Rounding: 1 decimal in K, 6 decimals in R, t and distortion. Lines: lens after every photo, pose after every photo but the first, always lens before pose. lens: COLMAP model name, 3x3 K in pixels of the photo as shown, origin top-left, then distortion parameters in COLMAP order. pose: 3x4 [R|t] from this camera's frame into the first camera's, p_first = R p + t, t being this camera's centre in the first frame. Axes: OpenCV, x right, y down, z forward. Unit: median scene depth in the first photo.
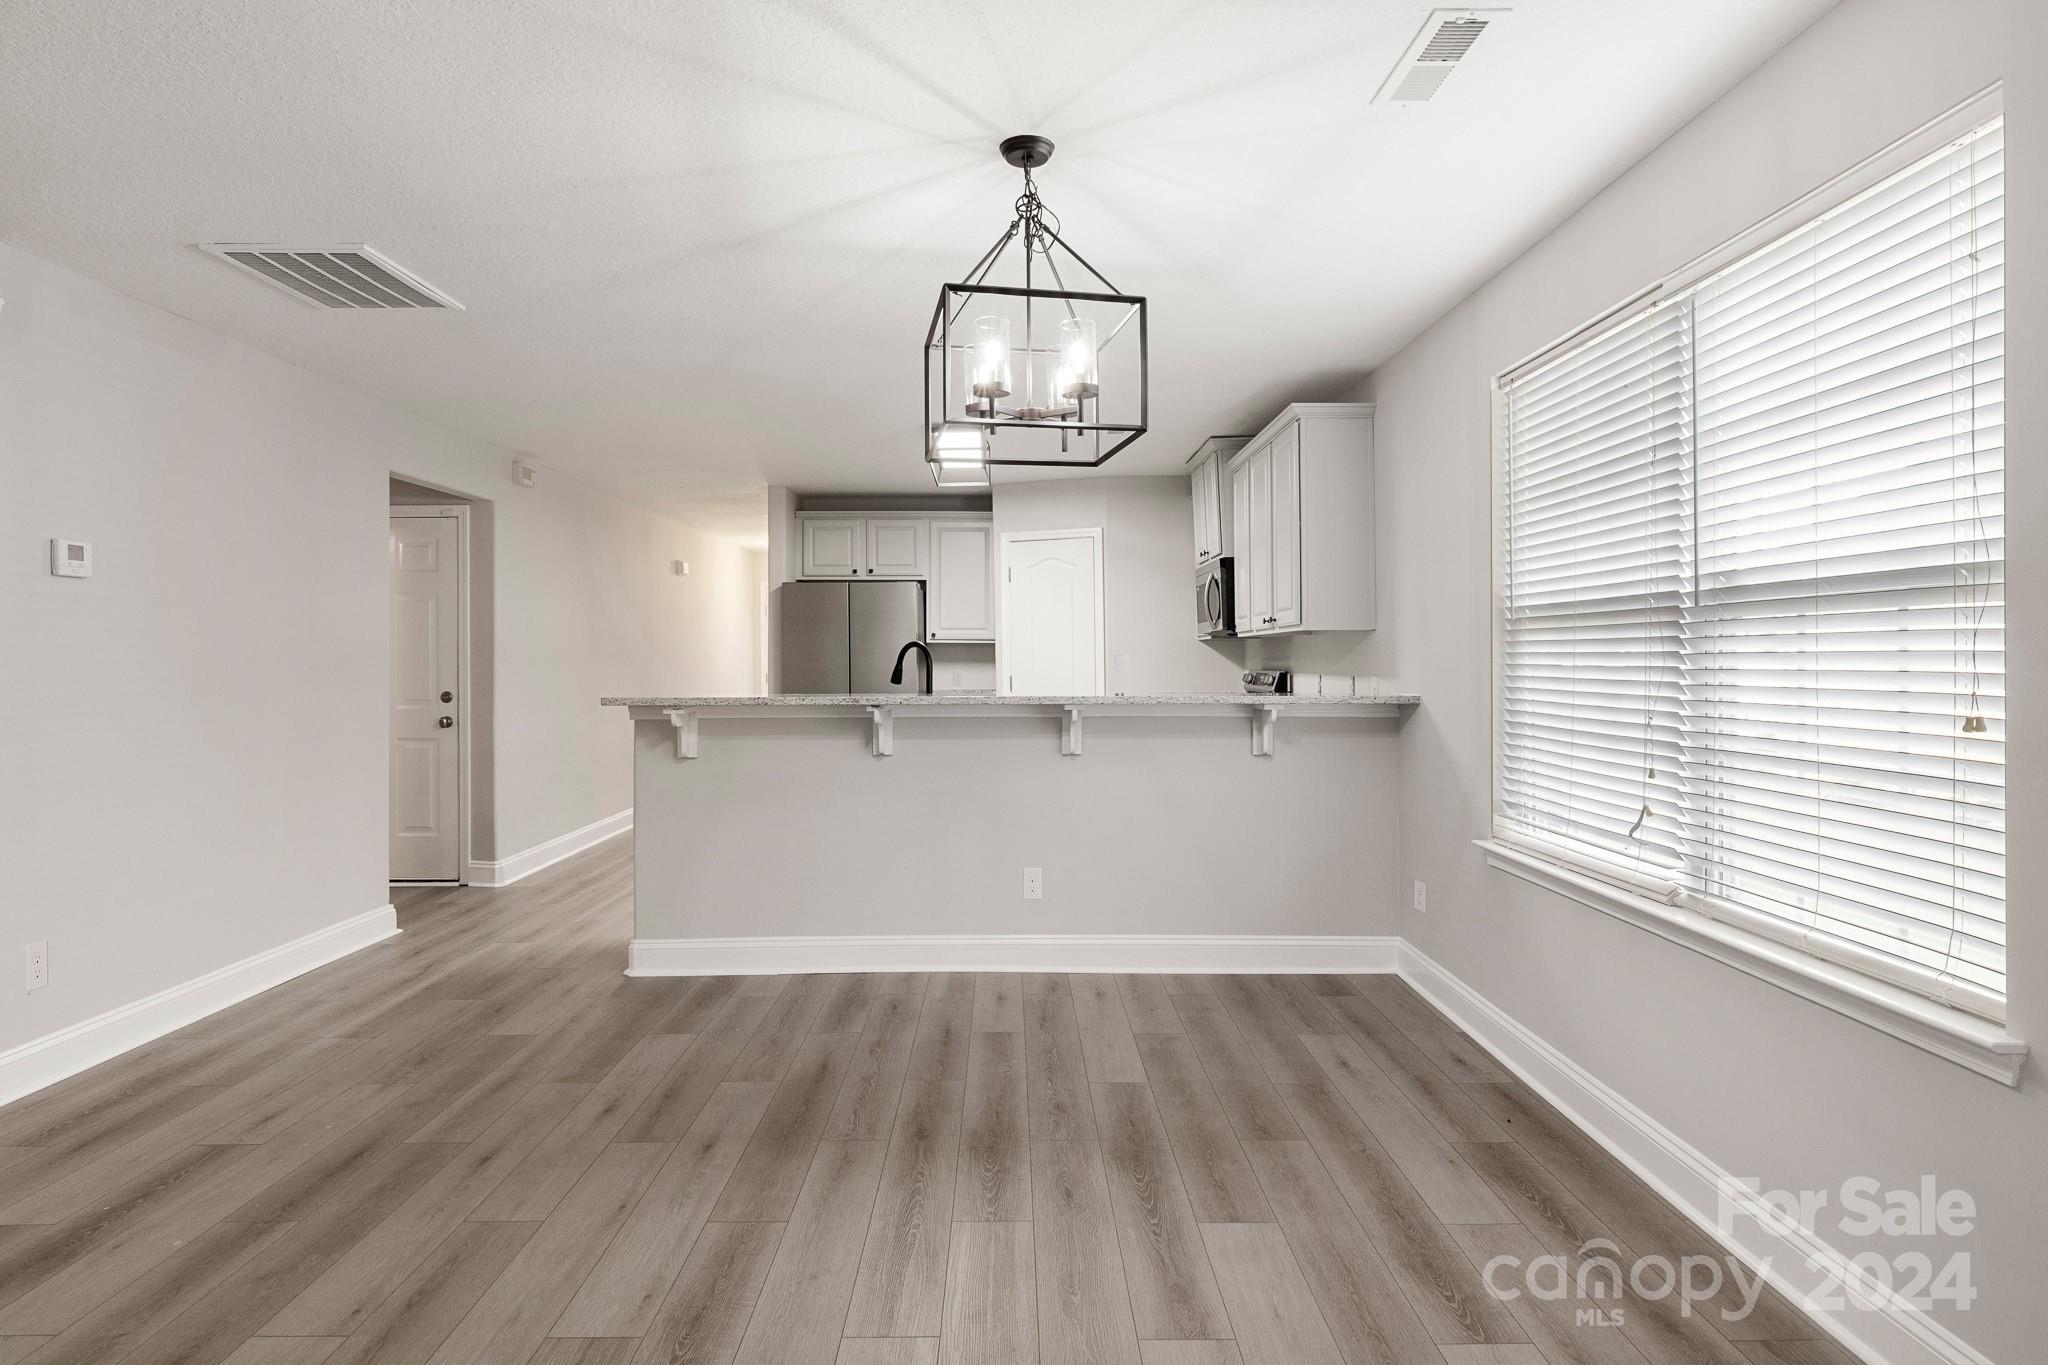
lens RADIAL K [[1090.8, 0, 1026.6], [0, 1090.8, 662.7], [0, 0, 1]] dist [-0.006197, -0.000803]
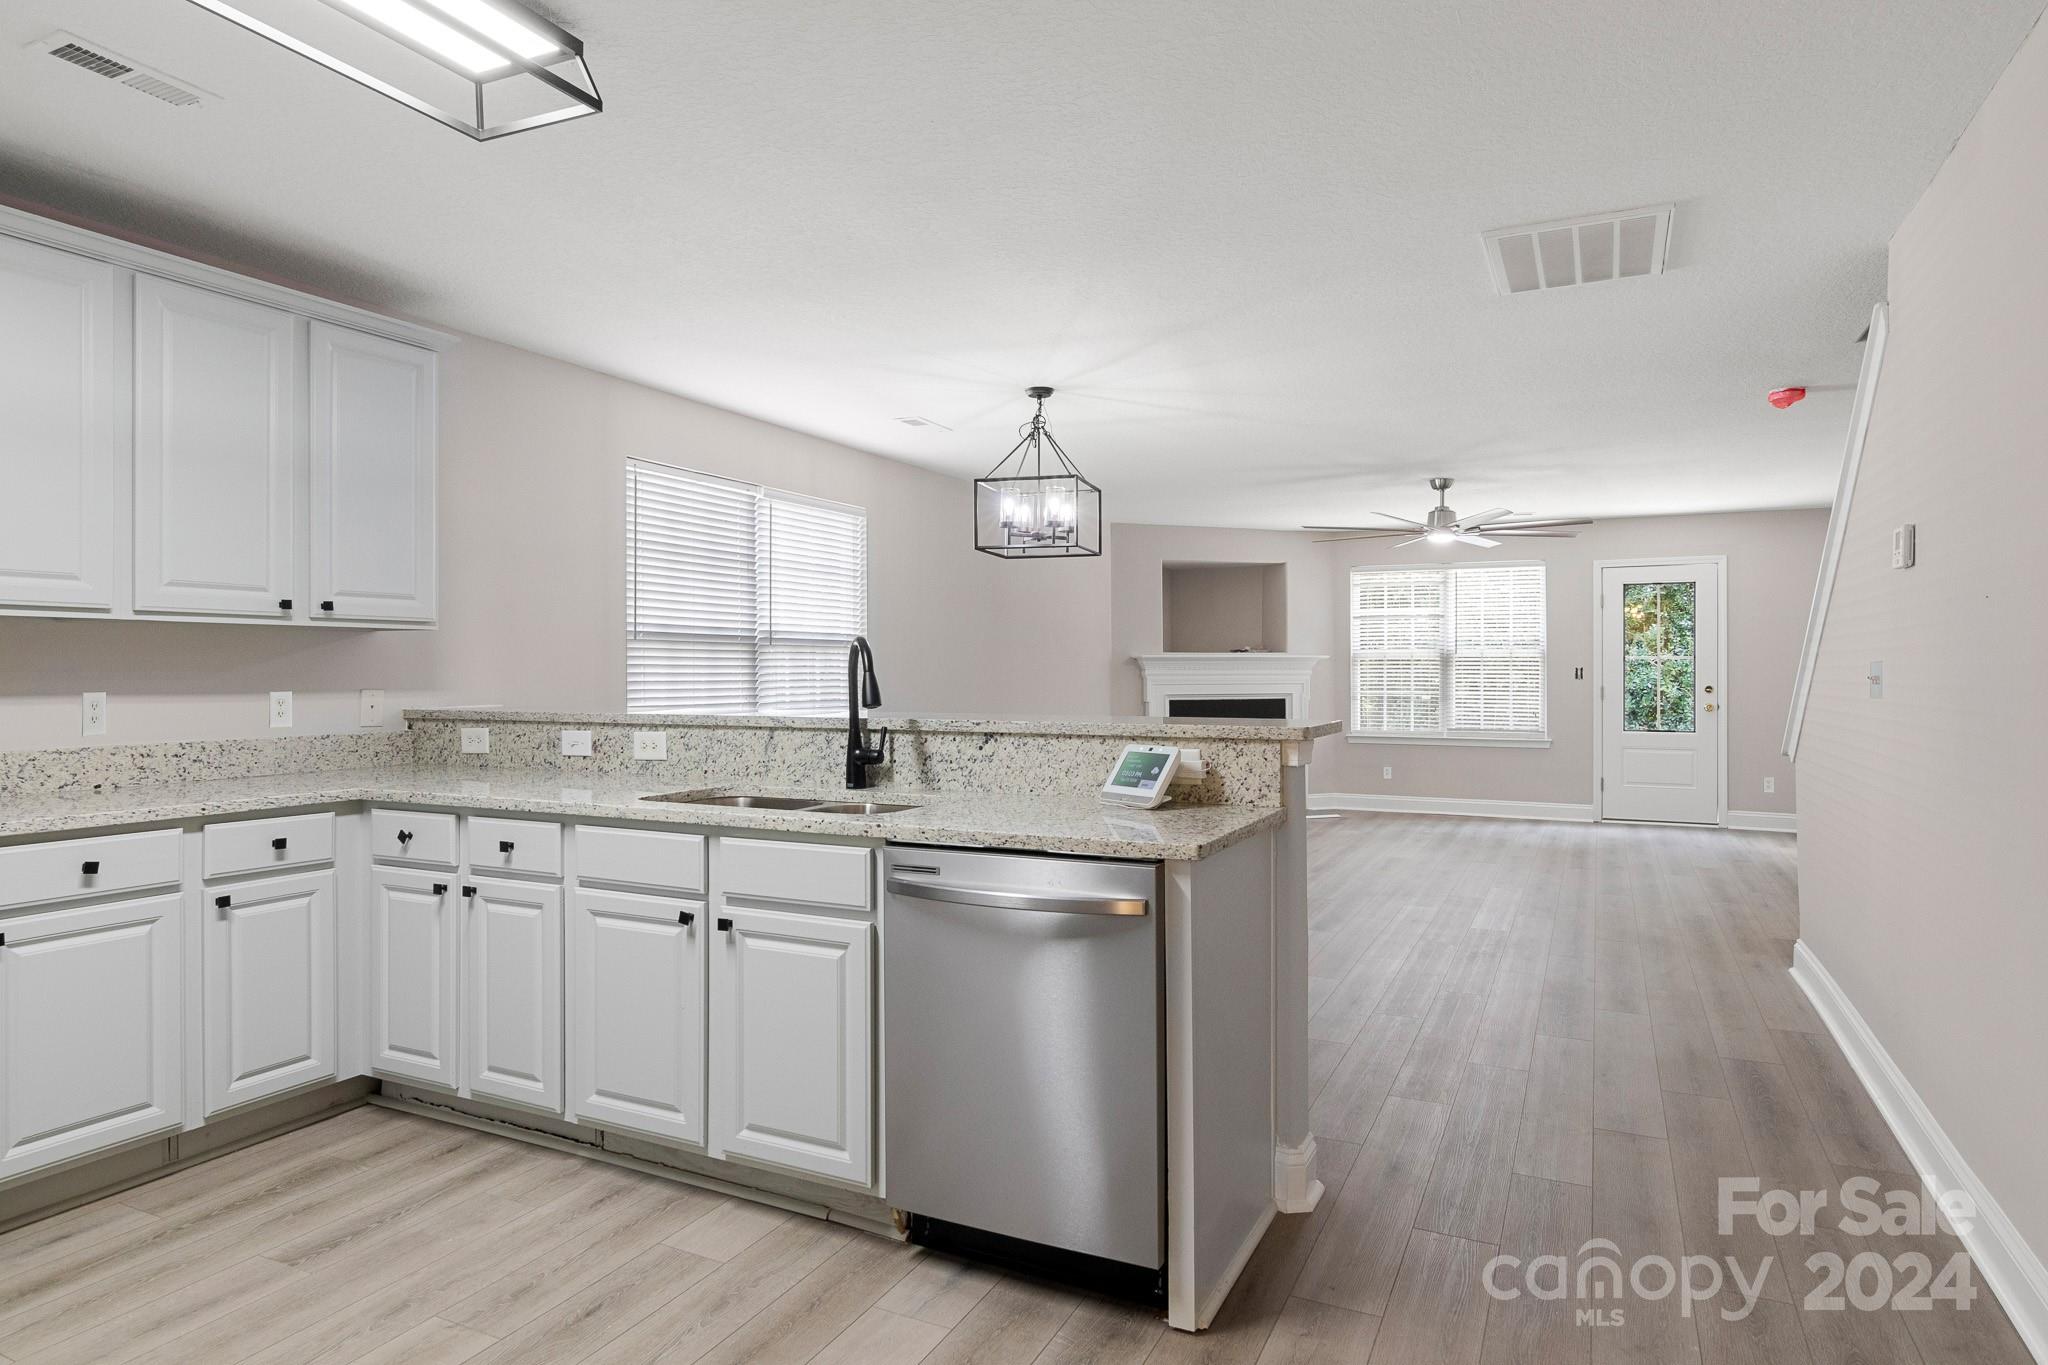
lens RADIAL K [[1146.9, 0, 1022.0], [0, 1146.9, 667.2], [0, 0, 1]] dist [-0.013300, -0.000313]
pose [[-0.889940, 0.004834, 0.456052, -0.726079], [0.004971, 0.999987, -0.000900, -0.001710], [-0.456050, 0.001466, -0.889953, 2.326909]]
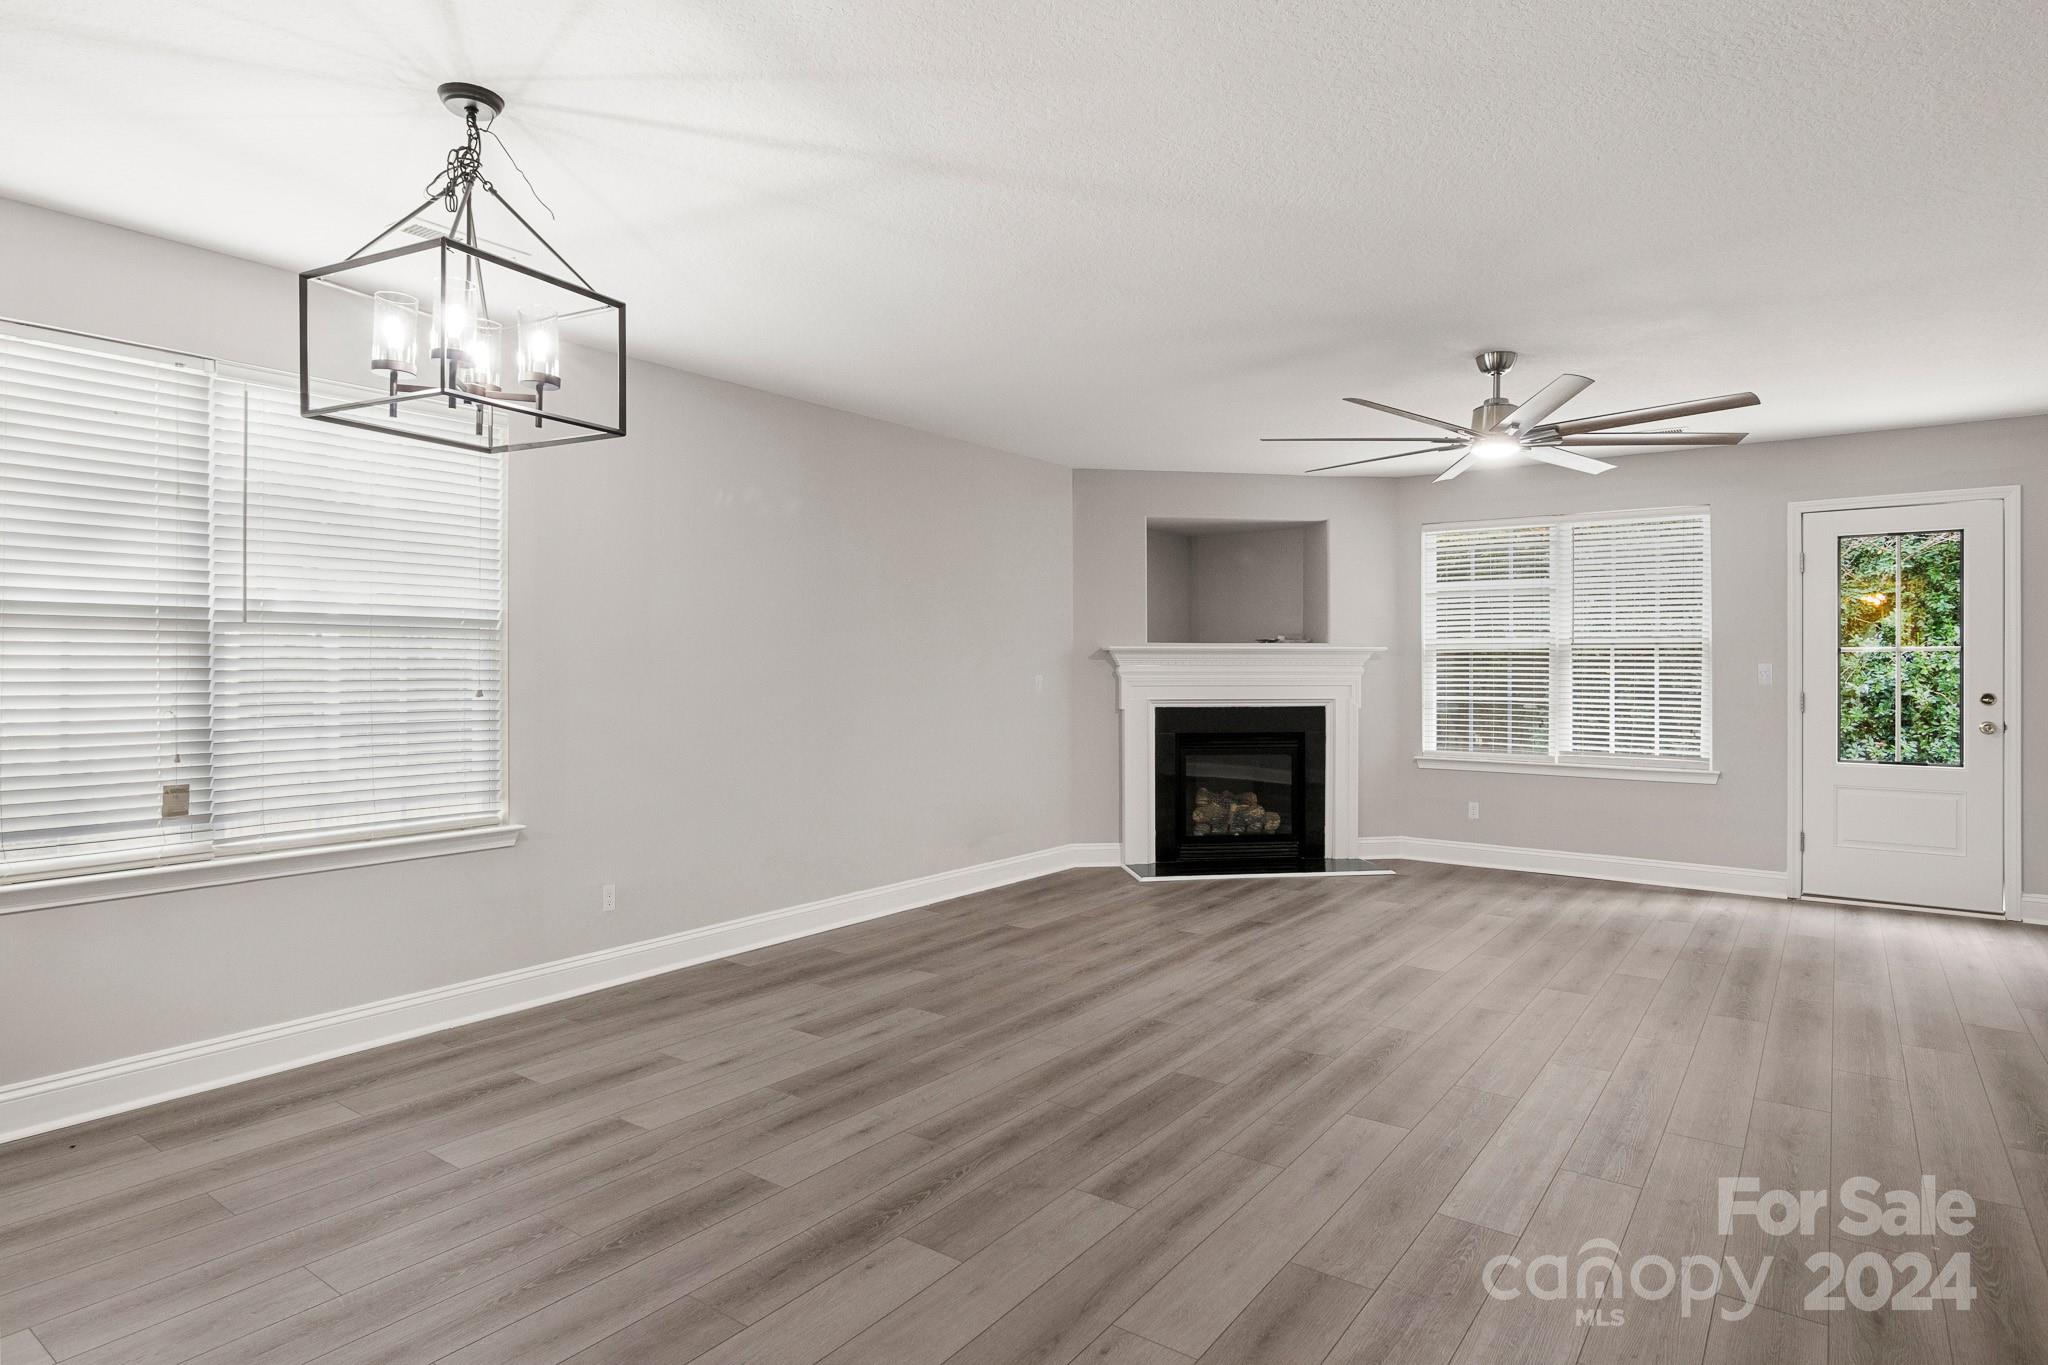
lens RADIAL K [[1090.8, 0, 1026.6], [0, 1090.8, 662.7], [0, 0, 1]] dist [-0.006197, -0.000803]
pose [[-0.798242, 0.004336, 0.602321, -0.776283], [0.003112, 0.999990, -0.003076, 0.003370], [-0.602329, -0.000581, -0.798248, 1.227759]]
